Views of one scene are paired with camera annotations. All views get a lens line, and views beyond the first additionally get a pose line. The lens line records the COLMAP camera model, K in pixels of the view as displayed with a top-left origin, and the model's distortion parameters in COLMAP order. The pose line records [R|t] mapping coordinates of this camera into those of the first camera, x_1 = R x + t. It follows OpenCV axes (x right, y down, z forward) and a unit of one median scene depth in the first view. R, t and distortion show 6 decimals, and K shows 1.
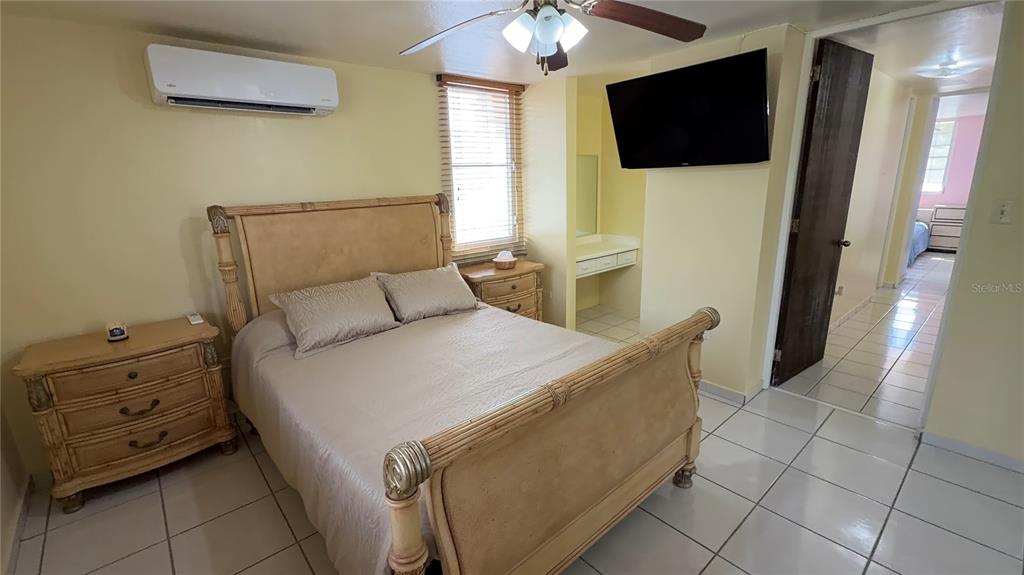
lens RADIAL K [[449.9, 0, 512.3], [0, 449.9, 287.7], [0, 0, 1]] dist [-0.004349, 0.008279]
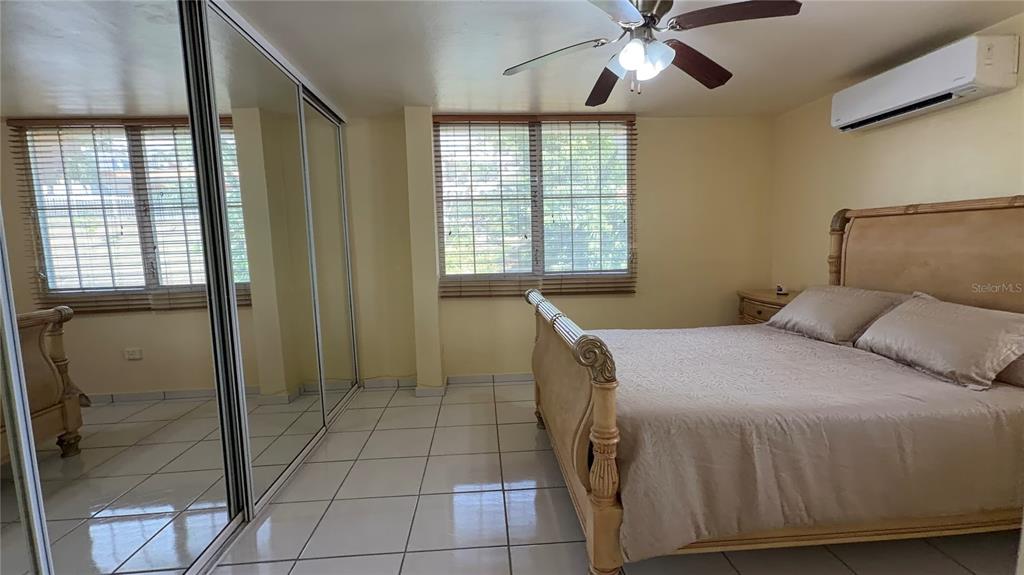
lens RADIAL K [[449.9, 0, 511.9], [0, 449.9, 284.3], [0, 0, 1]] dist [-0.004349, 0.008279]
pose [[-0.599684, 0.114845, -0.791953, 0.772810], [-0.160531, 0.952266, 0.259651, -0.144068], [0.783970, 0.282842, -0.552623, 0.921121]]
